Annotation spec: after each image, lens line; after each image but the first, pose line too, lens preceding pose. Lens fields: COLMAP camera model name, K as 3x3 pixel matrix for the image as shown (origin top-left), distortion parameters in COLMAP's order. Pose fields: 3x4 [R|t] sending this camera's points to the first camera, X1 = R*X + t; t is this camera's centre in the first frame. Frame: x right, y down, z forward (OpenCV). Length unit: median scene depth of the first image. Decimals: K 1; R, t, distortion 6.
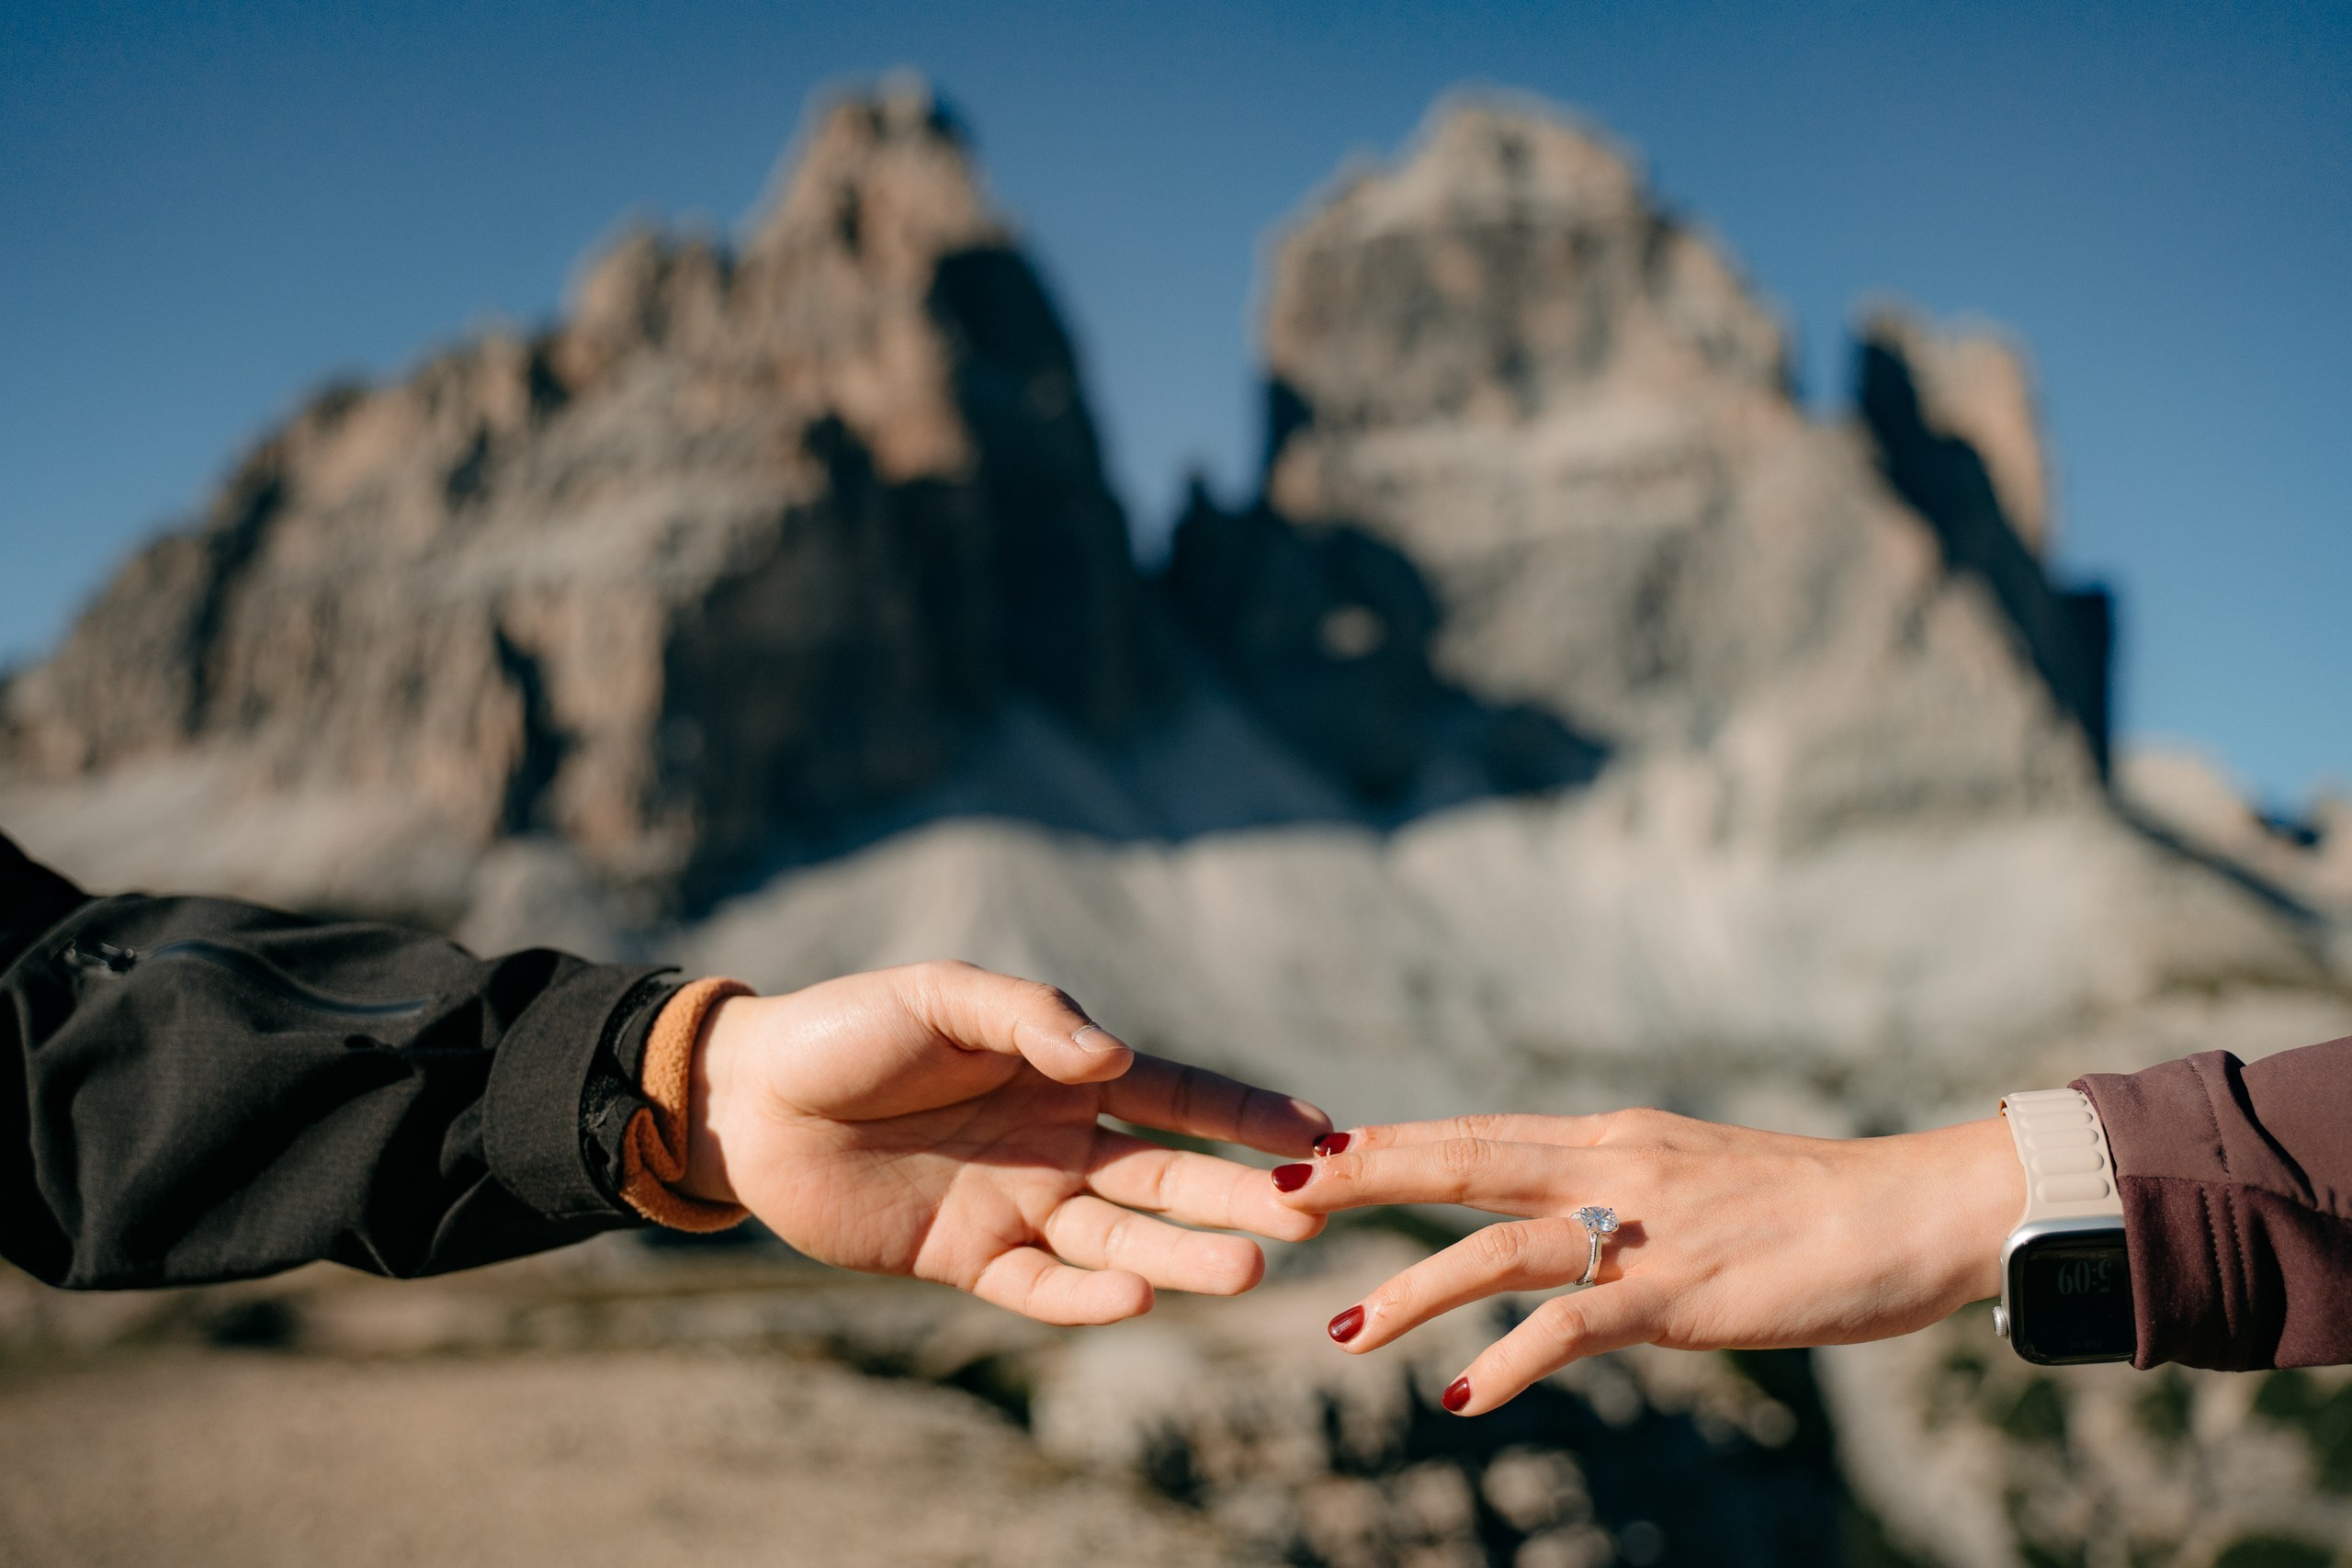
lens RADIAL K [[2328.8, 0, 1039.3], [0, 2328.8, 785.3], [0, 0, 1]] dist [-0.008016, -0.003731]
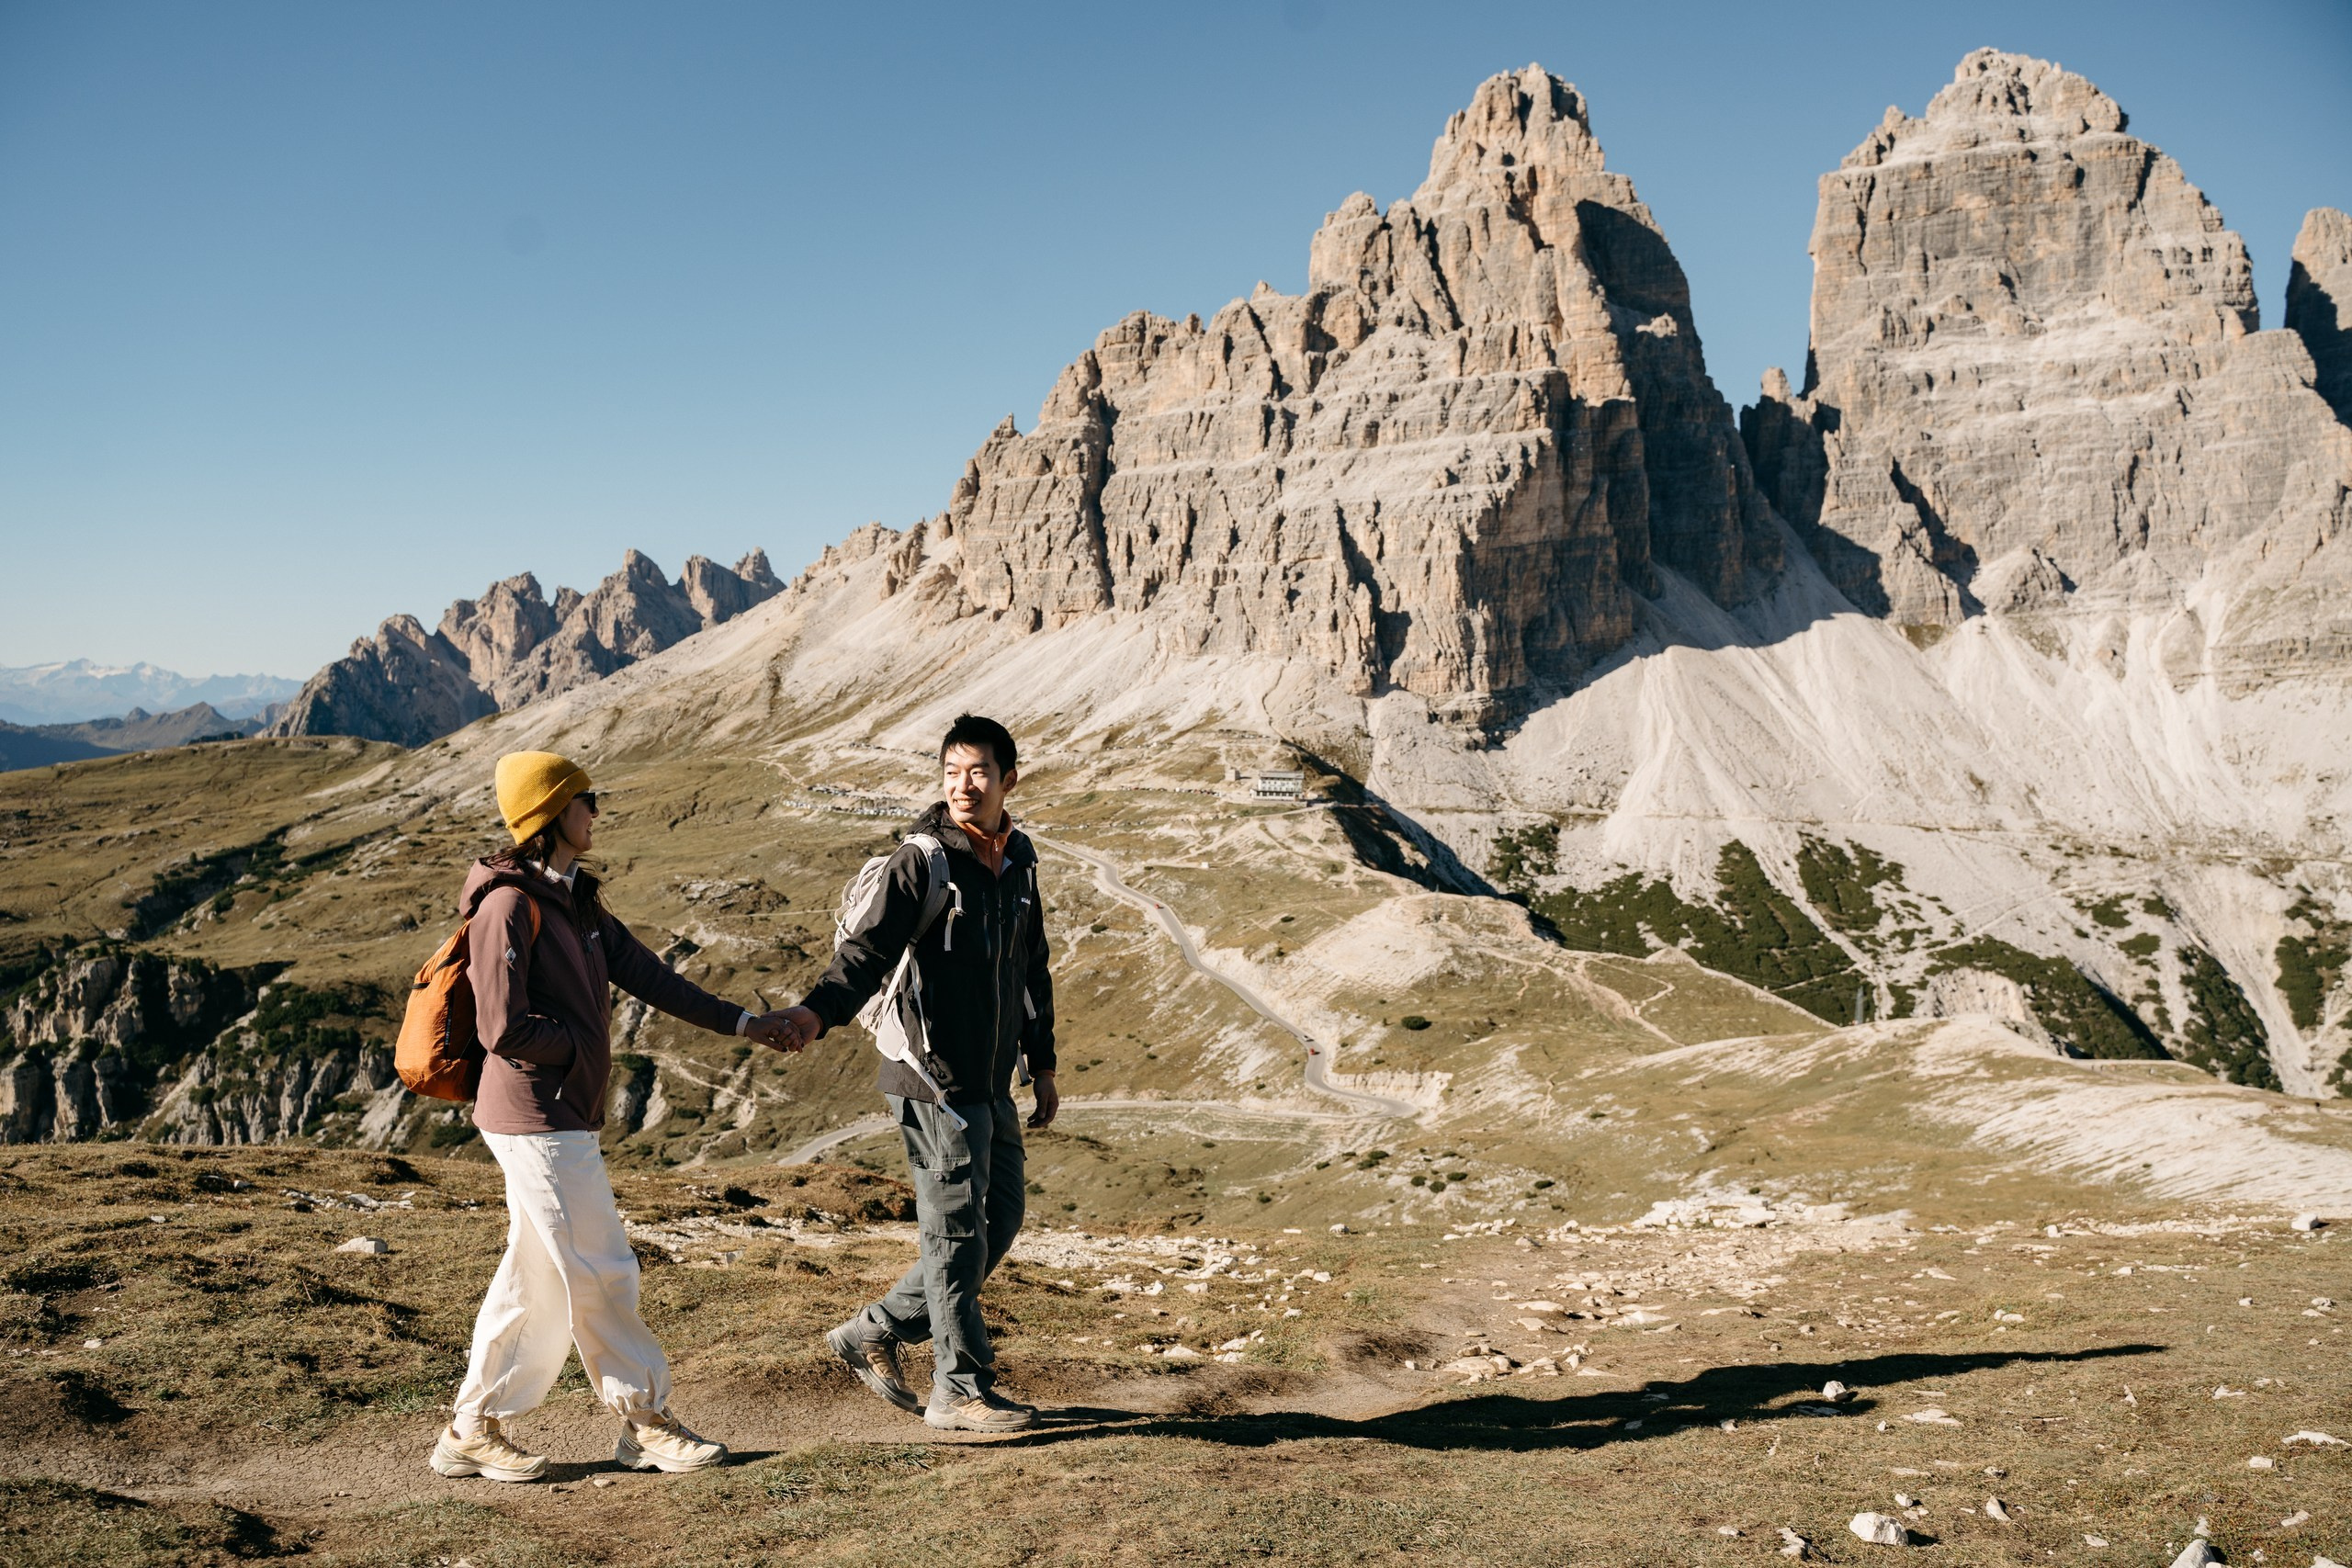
lens RADIAL K [[1947.5, 0, 1166.0], [0, 1947.5, 799.9], [0, 0, 1]] dist [-0.105942, 0.097189]
pose [[0.984359, 0.013123, -0.175687, -0.085278], [0.011299, 0.990466, 0.137291, -0.052480], [0.175814, -0.137128, 0.974826, -0.183196]]
